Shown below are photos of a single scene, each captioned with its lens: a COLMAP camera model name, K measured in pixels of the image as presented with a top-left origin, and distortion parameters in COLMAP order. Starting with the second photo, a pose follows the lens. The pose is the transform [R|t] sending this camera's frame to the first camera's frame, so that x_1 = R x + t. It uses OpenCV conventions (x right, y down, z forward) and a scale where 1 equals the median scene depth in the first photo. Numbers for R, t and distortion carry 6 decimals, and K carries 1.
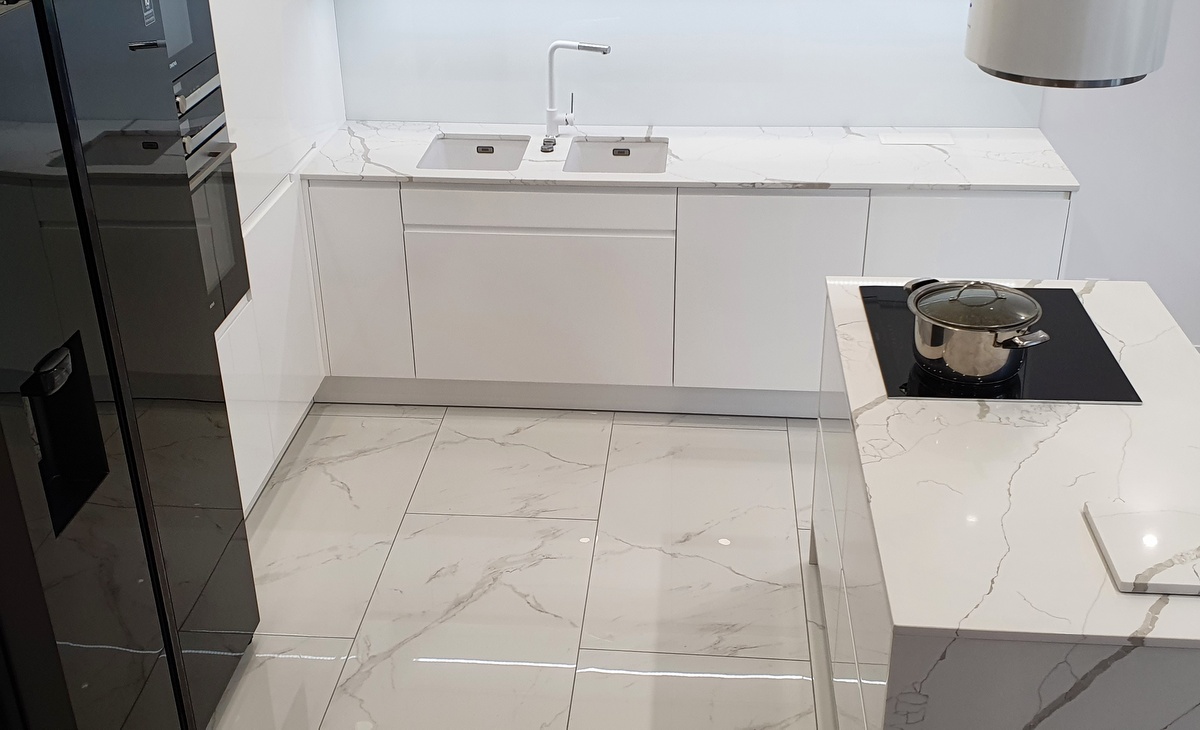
lens RADIAL K [[1306.6, 0, 586.7], [0, 1306.6, 366.4], [0, 0, 1]] dist [0.205861, -0.686237]
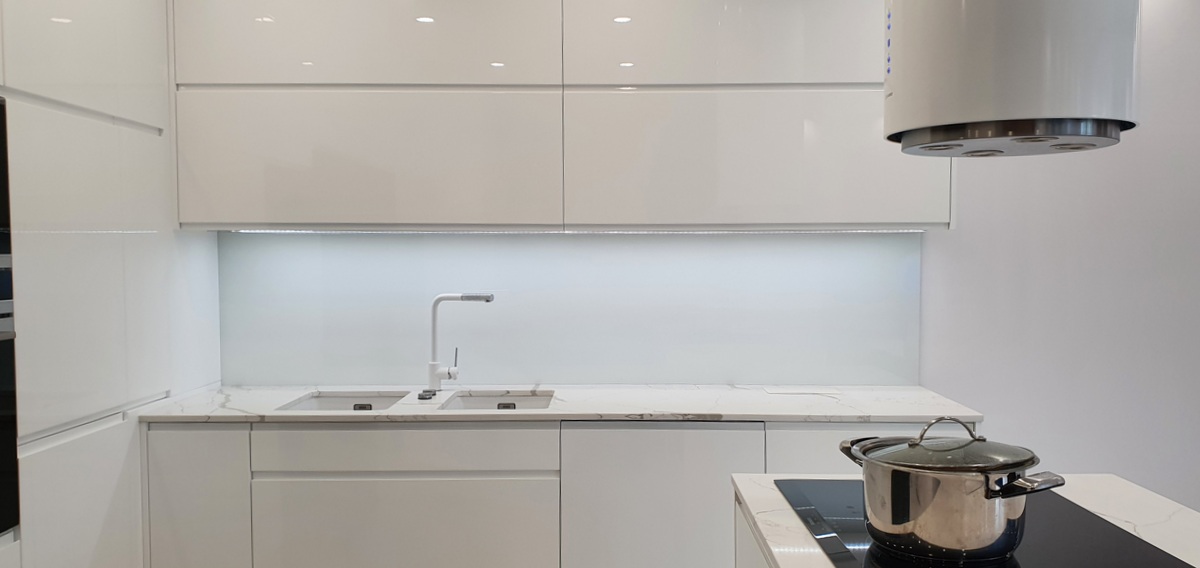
lens RADIAL K [[966.3, 0, 607.9], [0, 966.3, 305.1], [0, 0, 1]] dist [0.162861, -0.353703]
pose [[0.996758, 0.006720, 0.080172, 0.046930], [0.025796, 0.917198, -0.397596, 0.059376], [-0.076205, 0.398375, 0.914051, 0.336904]]
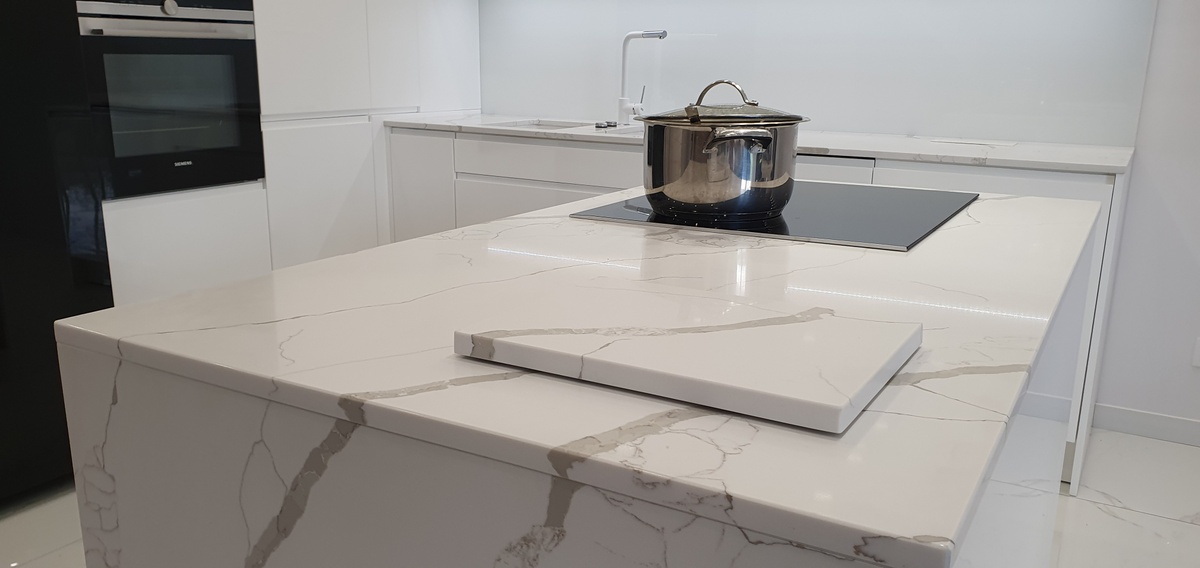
lens RADIAL K [[933.4, 0, 602.4], [0, 933.4, 307.7], [0, 0, 1]] dist [0.155089, -0.329329]
pose [[0.908046, 0.134557, -0.396670, 0.308198], [-0.211889, 0.964455, -0.157892, 0.102656], [0.361324, 0.227423, 0.904281, 0.359905]]
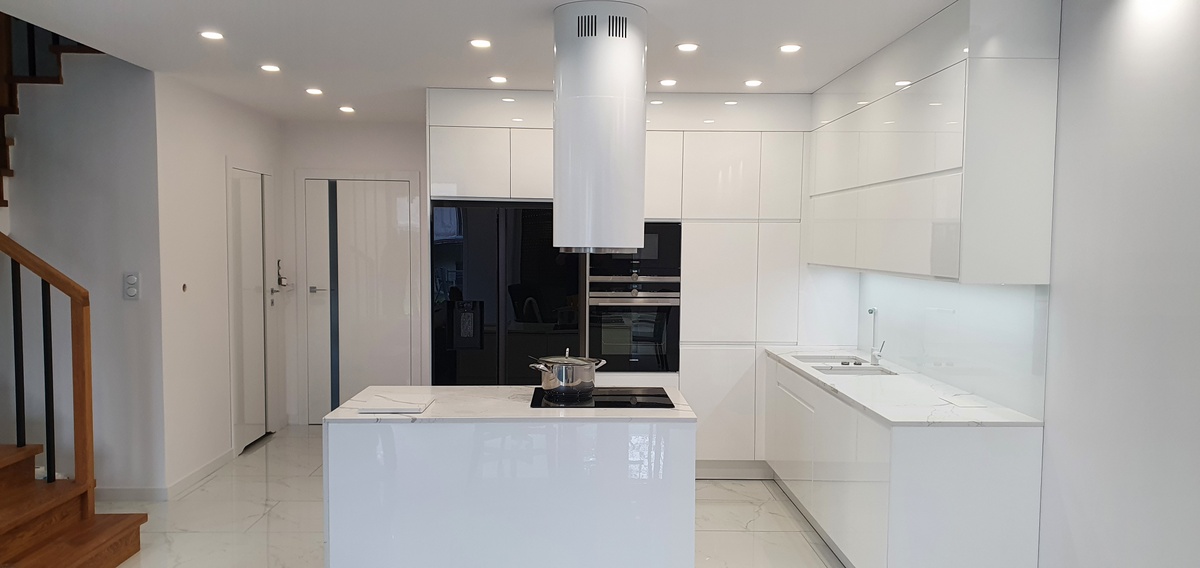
lens RADIAL K [[933.4, 0, 602.4], [0, 933.4, 307.7], [0, 0, 1]] dist [0.155089, -0.329329]
pose [[0.122377, 0.087808, -0.988592, 1.177133], [-0.455376, 0.890010, 0.022682, -0.121000], [0.881848, 0.447406, 0.148902, 0.538813]]
